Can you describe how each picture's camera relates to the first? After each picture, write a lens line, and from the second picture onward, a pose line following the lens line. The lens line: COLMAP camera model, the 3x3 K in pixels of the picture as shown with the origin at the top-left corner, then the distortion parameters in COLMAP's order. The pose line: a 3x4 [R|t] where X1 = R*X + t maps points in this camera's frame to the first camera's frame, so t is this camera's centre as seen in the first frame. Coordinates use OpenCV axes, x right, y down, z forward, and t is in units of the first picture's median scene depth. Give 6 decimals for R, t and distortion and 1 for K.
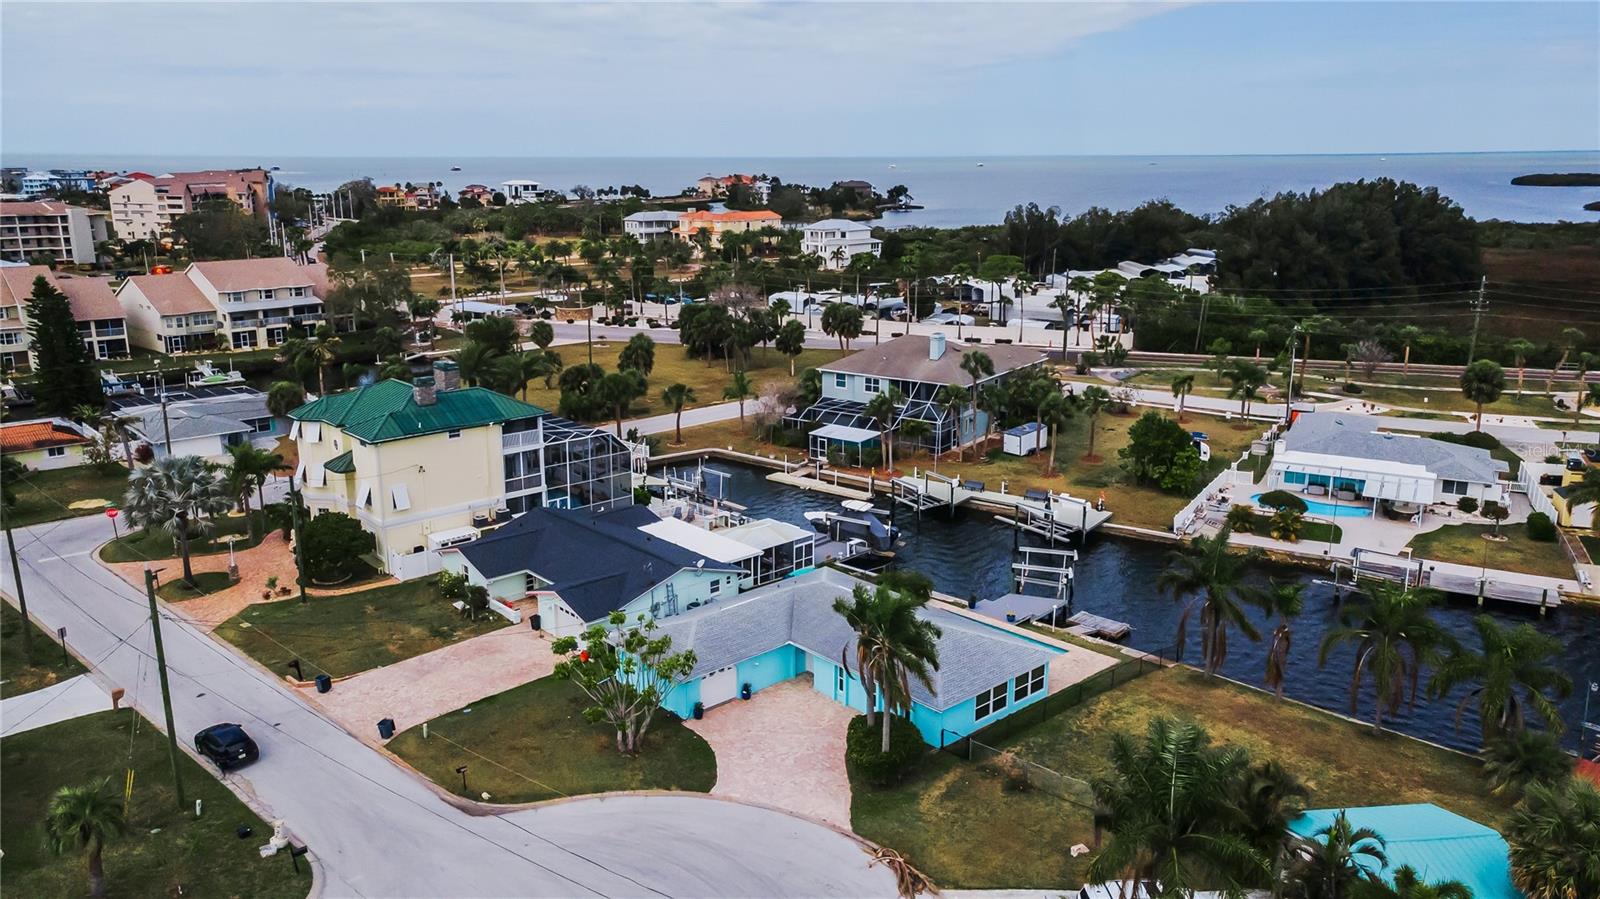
lens RADIAL K [[1169.4, 0, 800.0], [0, 1169.4, 449.5], [0, 0, 1]] dist [0.036253, 0.000277]
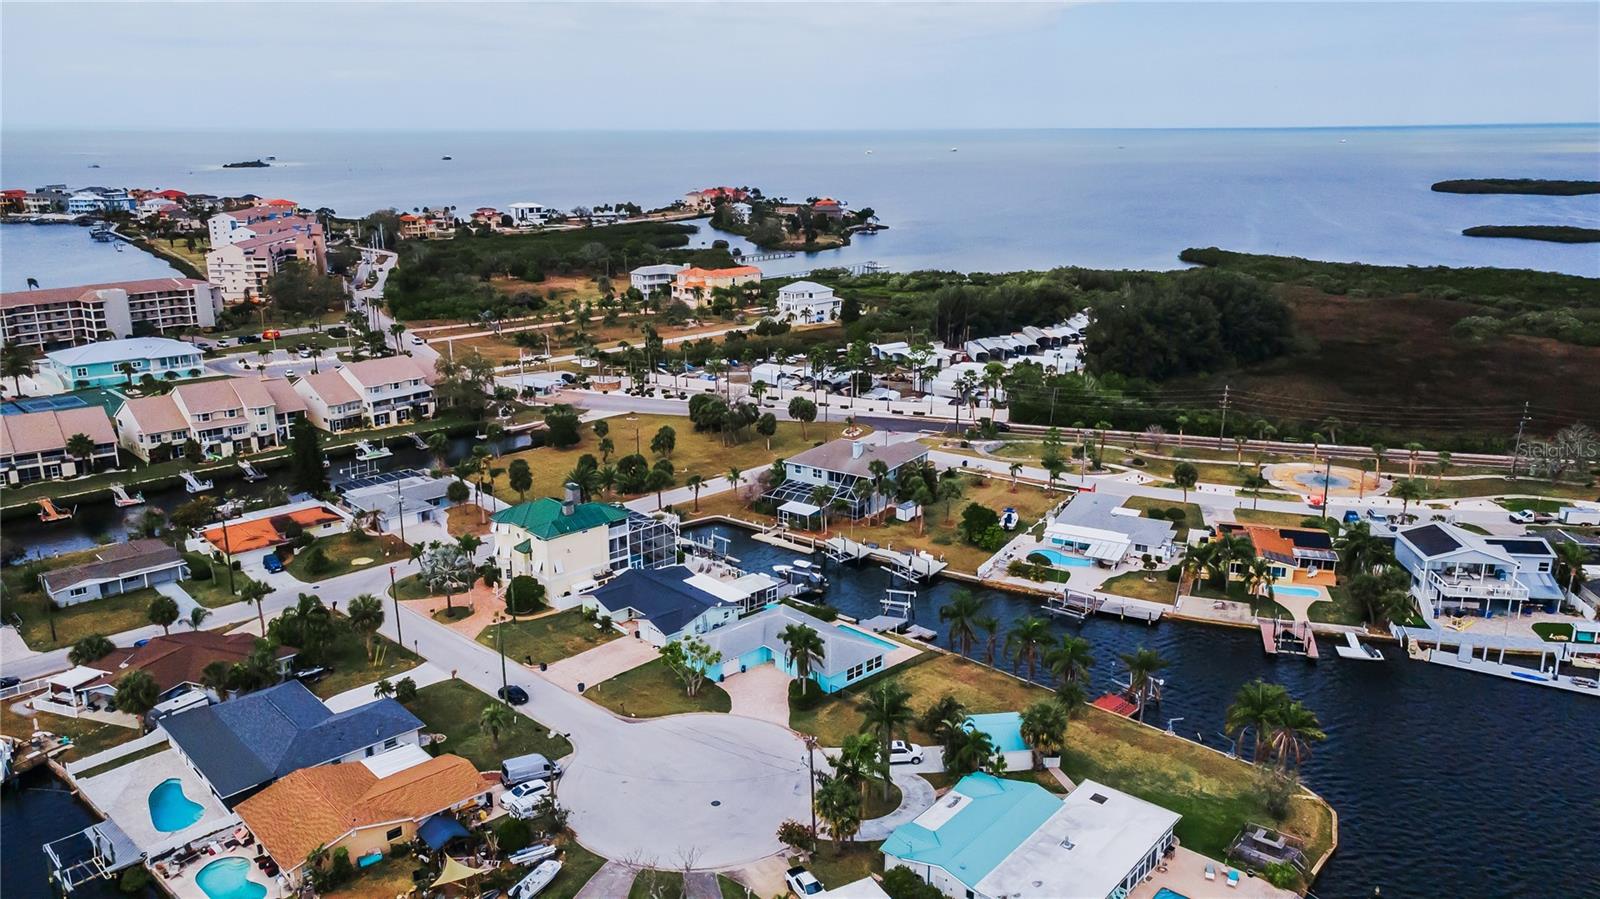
lens RADIAL K [[1155.6, 0, 800.0], [0, 1155.6, 449.5], [0, 0, 1]] dist [0.091434, -0.166341]
pose [[0.999864, -0.005180, 0.015628, 0.017687], [0.004754, 0.999618, 0.027226, -0.169749], [-0.015763, -0.027148, 0.999507, -0.749578]]
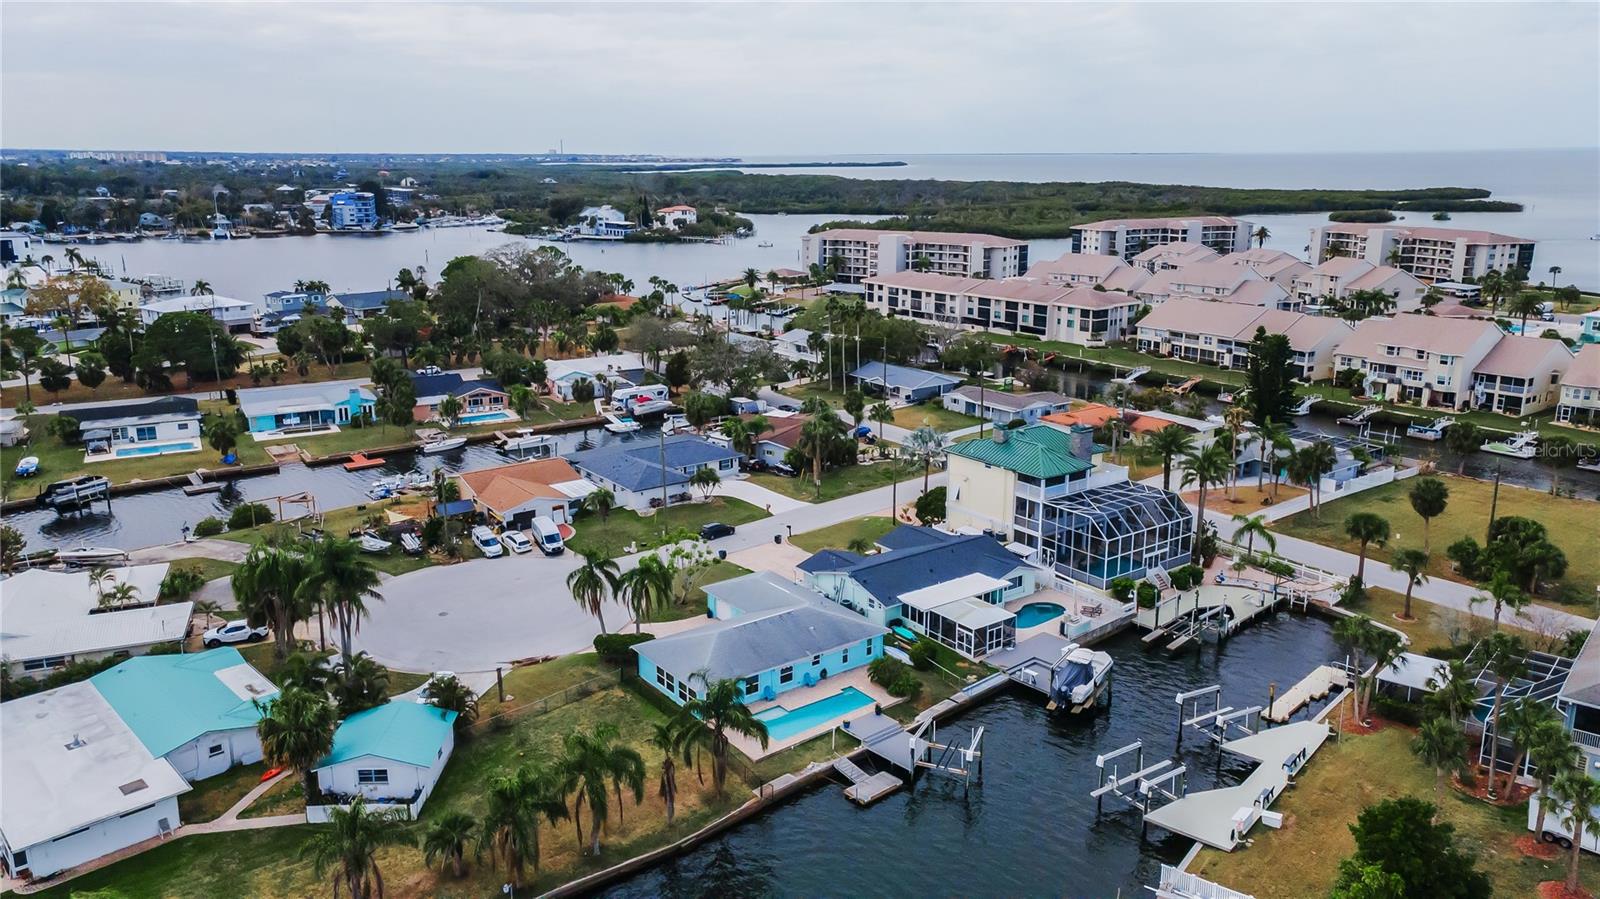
lens RADIAL K [[1158.4, 0, 800.0], [0, 1158.4, 449.5], [0, 0, 1]] dist [0.045639, 0.007729]
pose [[-0.107610, 0.246405, -0.963174, 0.944833], [-0.239266, 0.933907, 0.265649, -0.308181], [0.964972, 0.259042, -0.041541, 0.735808]]
